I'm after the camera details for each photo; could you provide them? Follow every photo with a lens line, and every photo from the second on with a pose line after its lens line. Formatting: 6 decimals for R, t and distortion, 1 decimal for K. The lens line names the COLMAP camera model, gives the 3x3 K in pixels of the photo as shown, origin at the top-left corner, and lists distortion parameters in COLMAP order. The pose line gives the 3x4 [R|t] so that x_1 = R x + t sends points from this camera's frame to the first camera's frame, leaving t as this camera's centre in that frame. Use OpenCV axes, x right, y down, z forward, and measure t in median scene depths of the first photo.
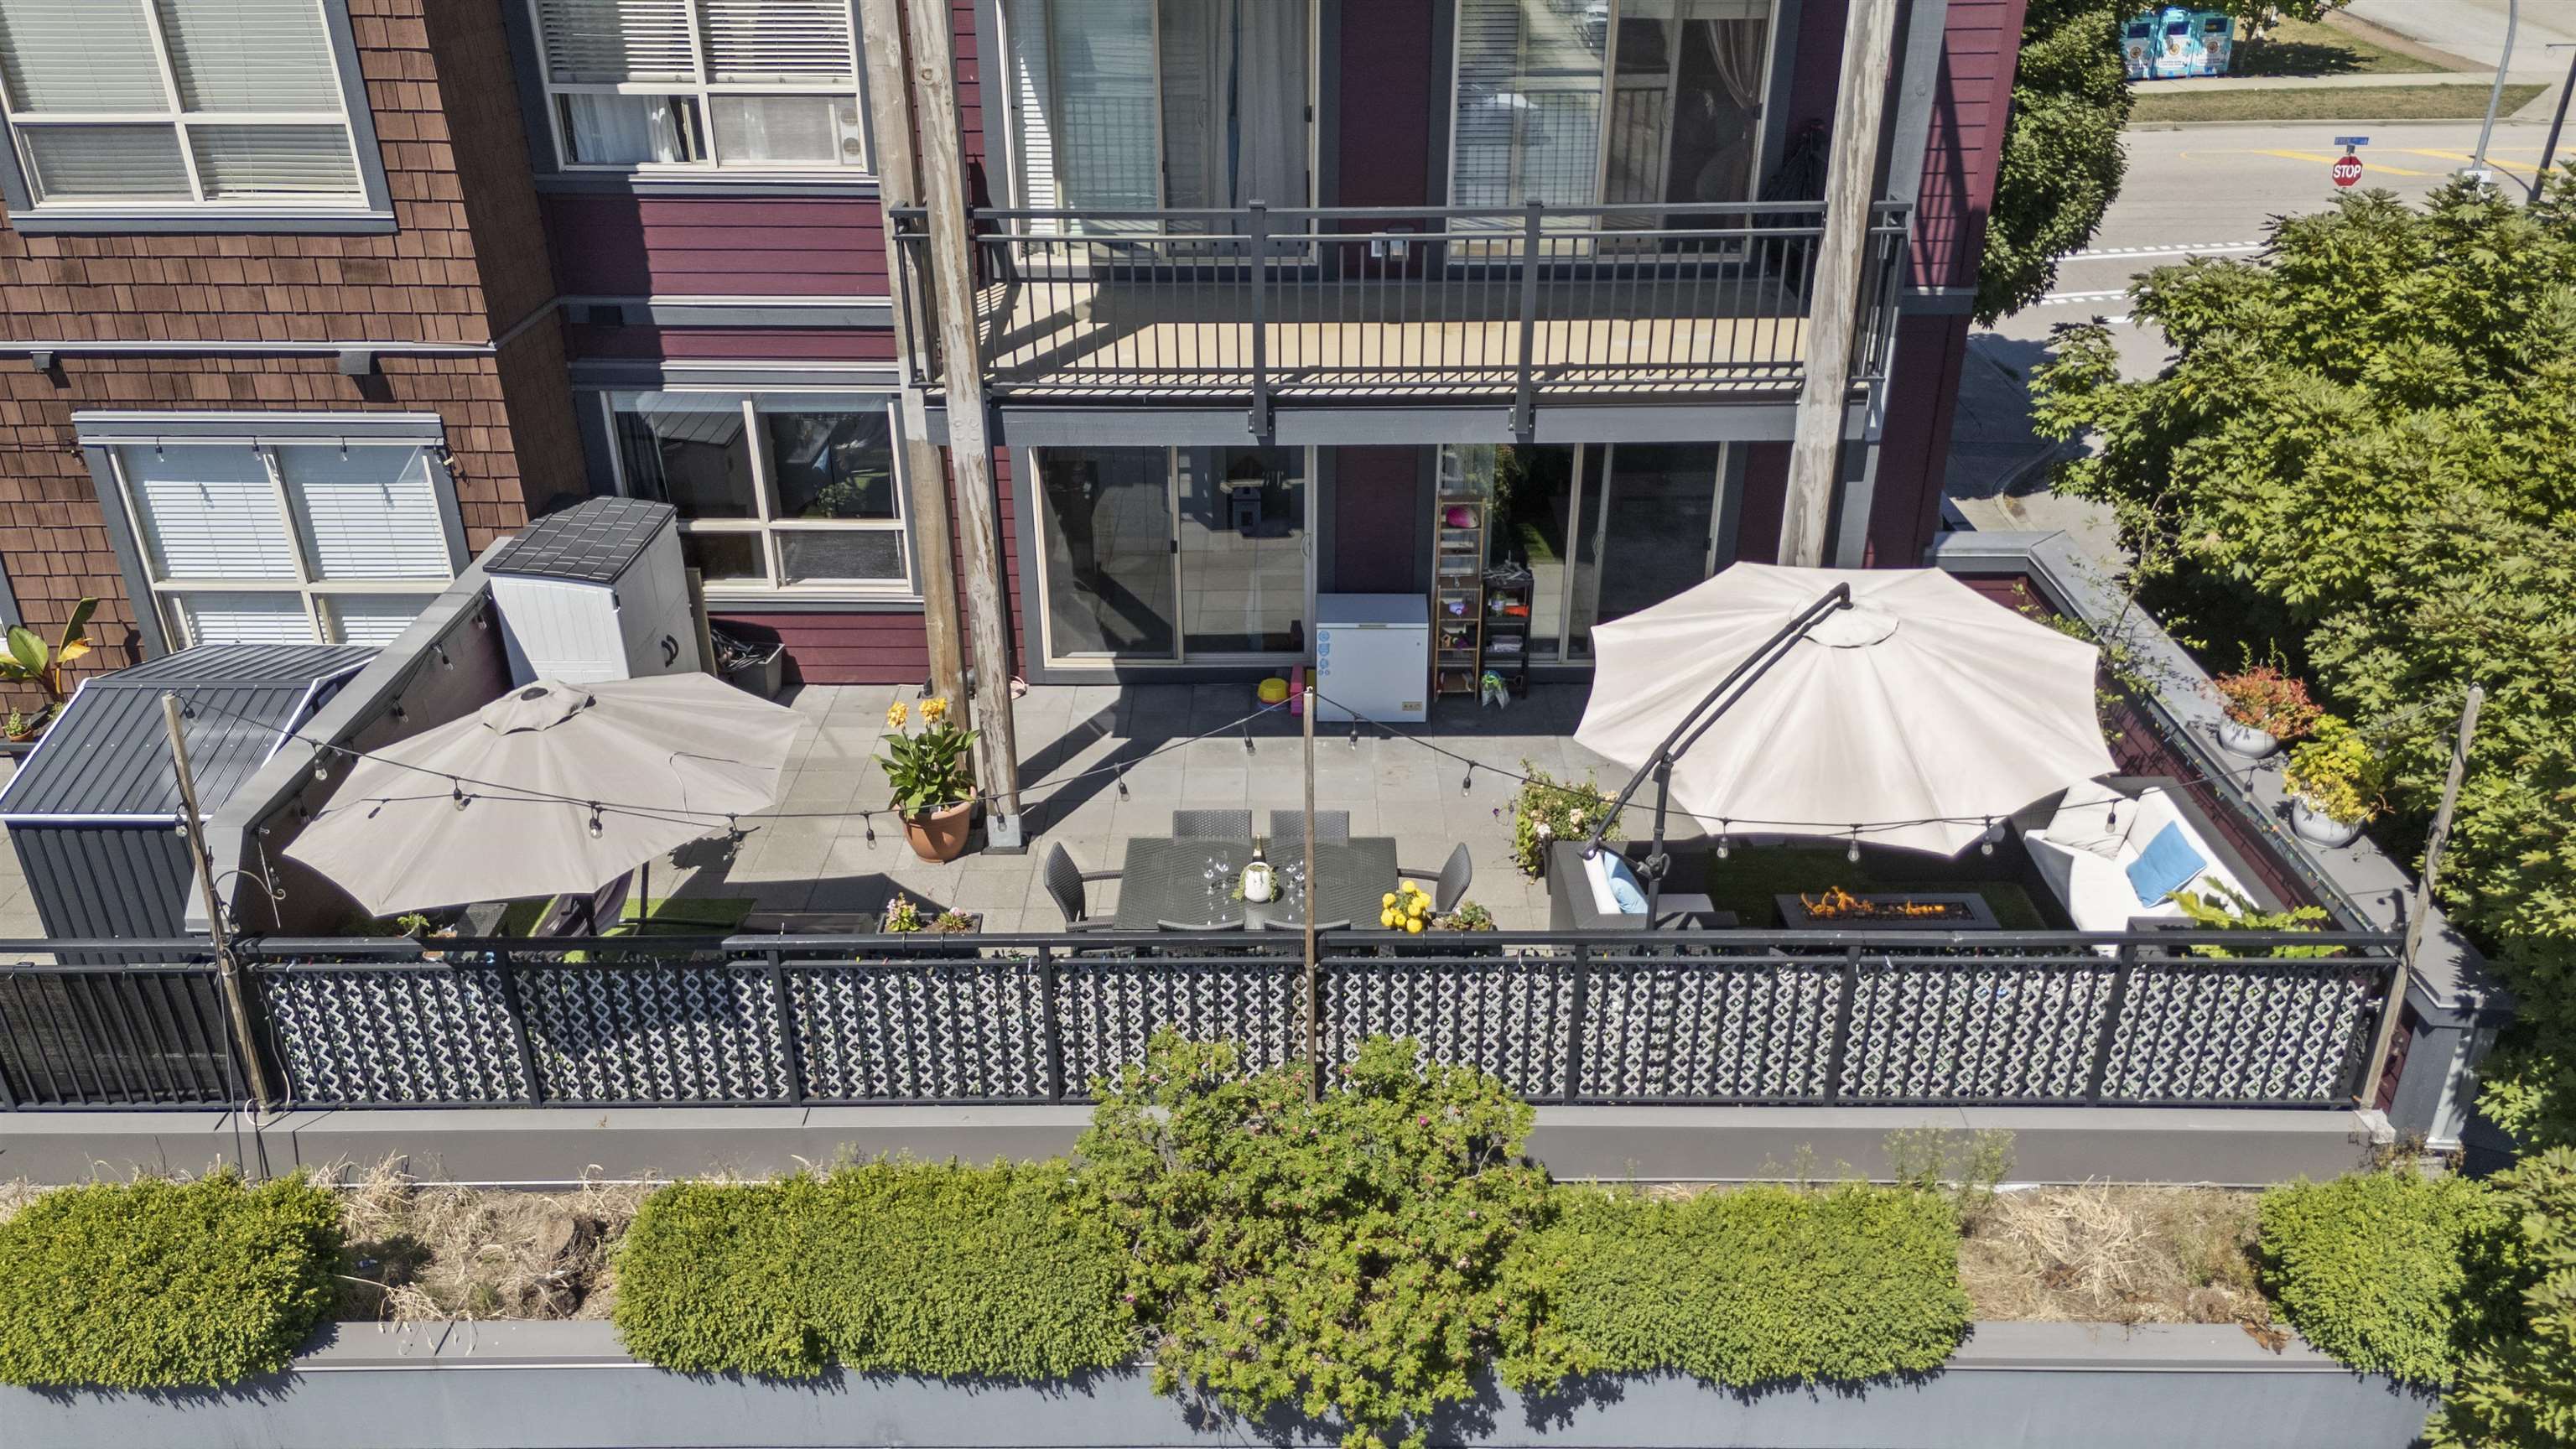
lens RADIAL K [[1775.1, 0, 1295.0], [0, 1775.1, 690.7], [0, 0, 1]] dist [0.027592, 0.002008]
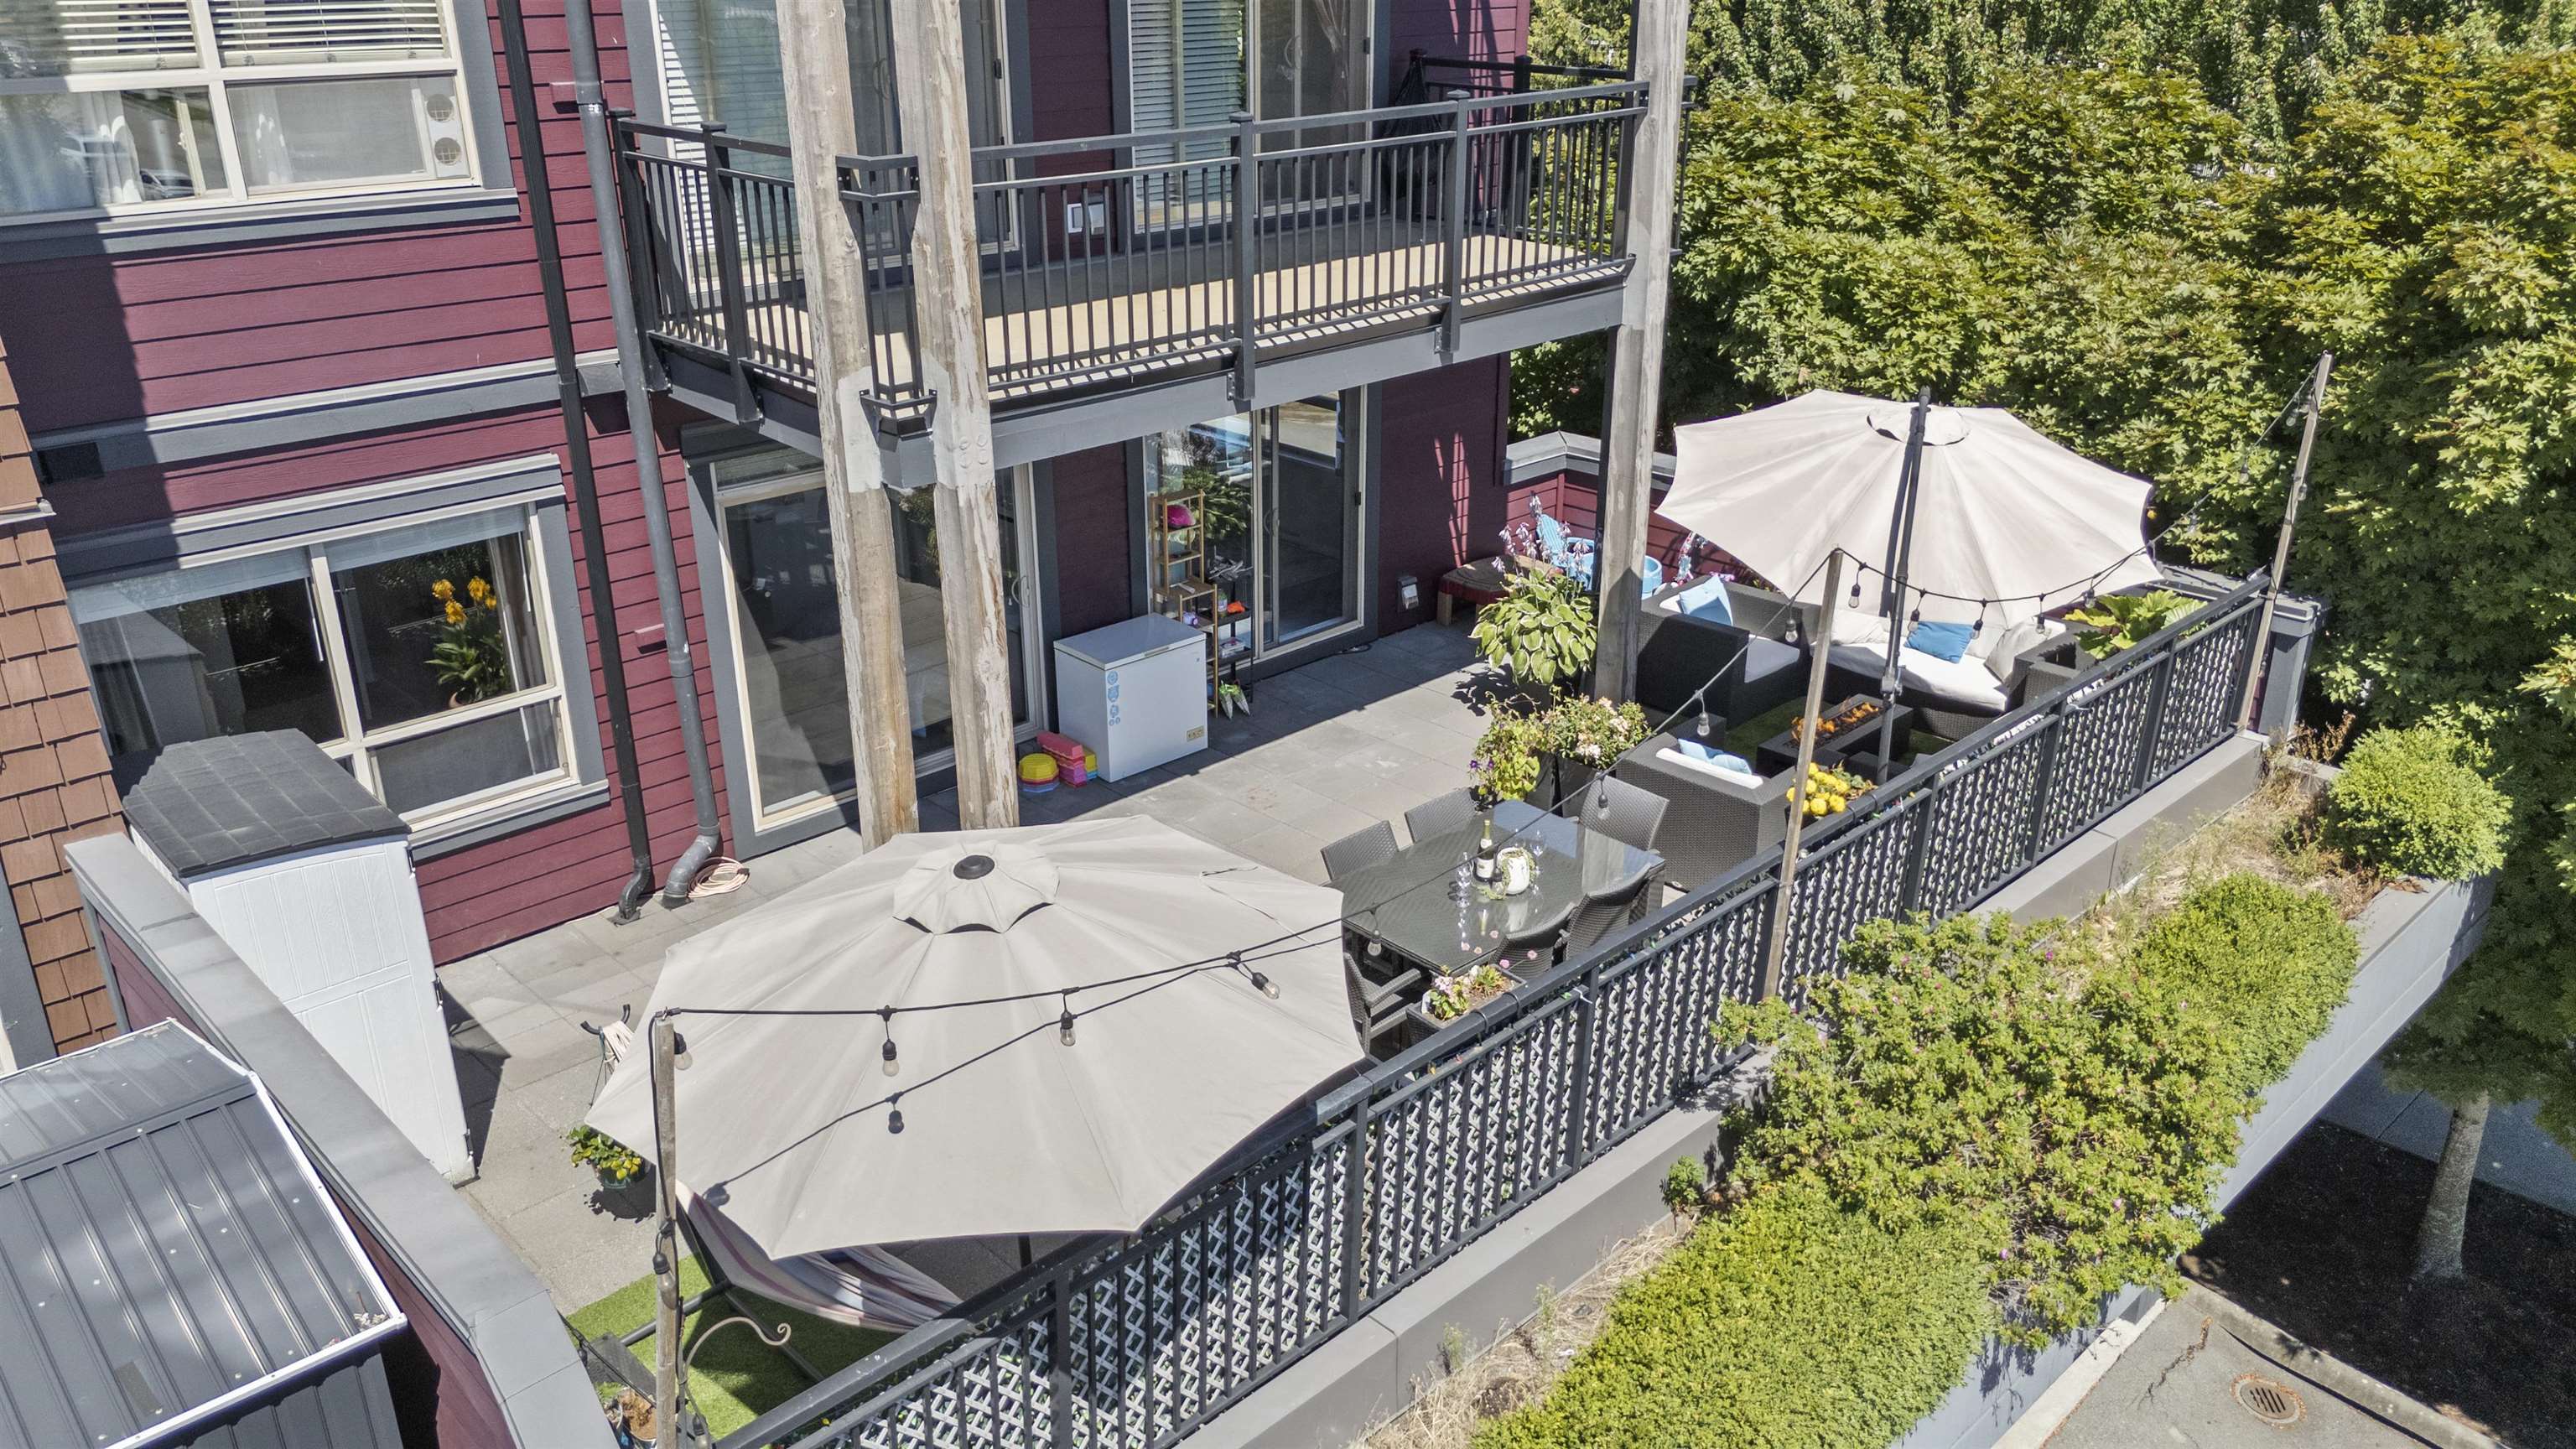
lens RADIAL K [[1827.4, 0, 1218.5], [0, 1827.4, 722.2], [0, 0, 1]] dist [0.034482, 0.001449]
pose [[0.752204, -0.268473, 0.601757, -0.541812], [0.305849, 0.951152, 0.042040, -0.035636], [-0.583649, 0.152424, 0.797572, 0.307405]]
